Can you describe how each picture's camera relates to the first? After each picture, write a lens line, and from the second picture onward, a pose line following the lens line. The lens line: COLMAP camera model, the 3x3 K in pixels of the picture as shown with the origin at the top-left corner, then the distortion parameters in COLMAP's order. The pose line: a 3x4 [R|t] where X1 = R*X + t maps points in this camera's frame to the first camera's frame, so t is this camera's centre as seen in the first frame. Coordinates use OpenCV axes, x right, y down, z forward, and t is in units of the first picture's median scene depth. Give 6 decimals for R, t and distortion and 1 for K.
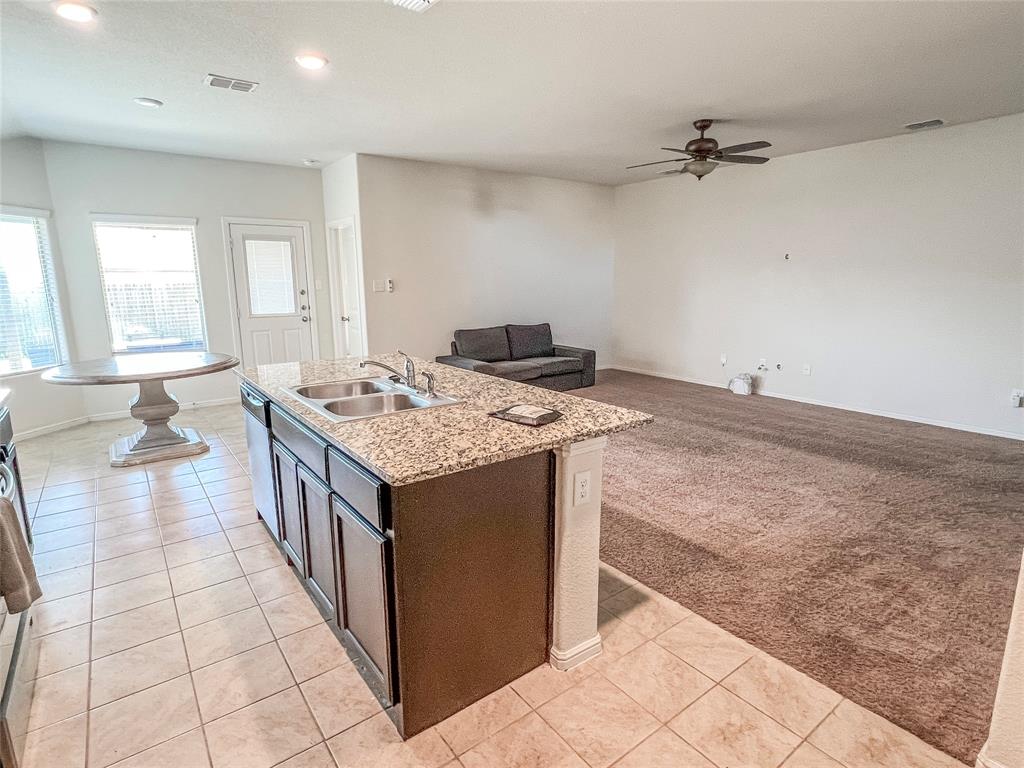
lens RADIAL K [[540.5, 0, 512.0], [0, 540.5, 384.0], [0, 0, 1]] dist [-0.001156, -0.000237]
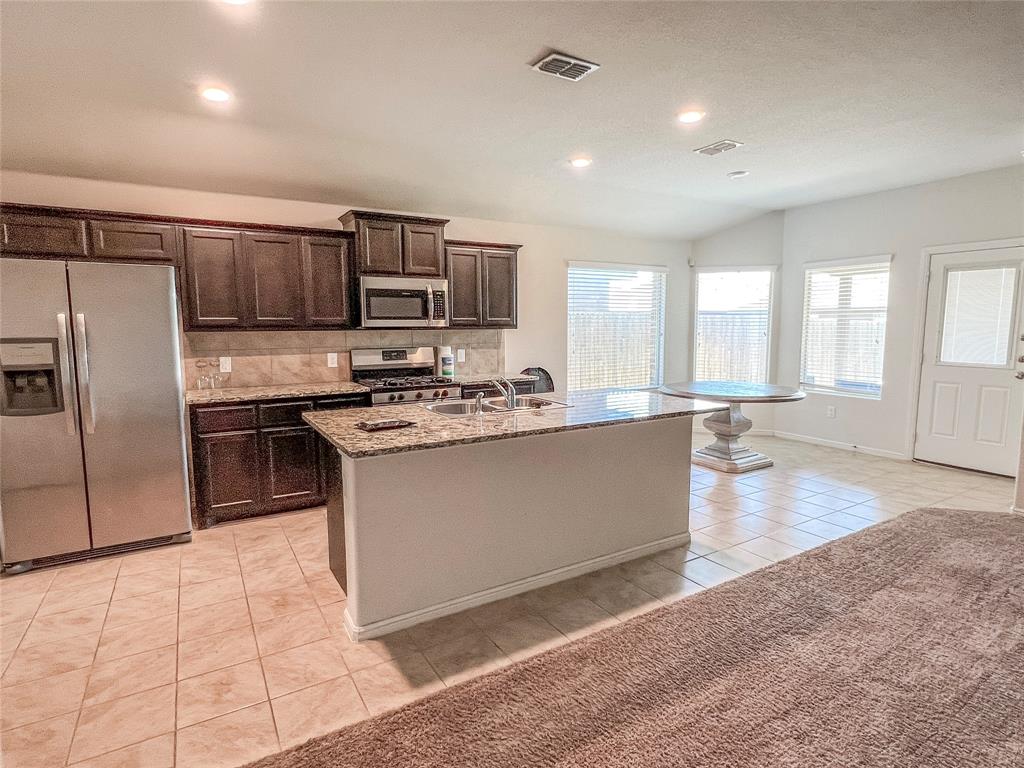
lens RADIAL K [[540.5, 0, 512.0], [0, 540.5, 384.0], [0, 0, 1]] dist [-0.001156, -0.000237]
pose [[-0.105082, 0.117014, -0.987555, 0.427258], [-0.186249, 0.973166, 0.135127, -0.090649], [0.976867, 0.198131, -0.080468, 0.468204]]
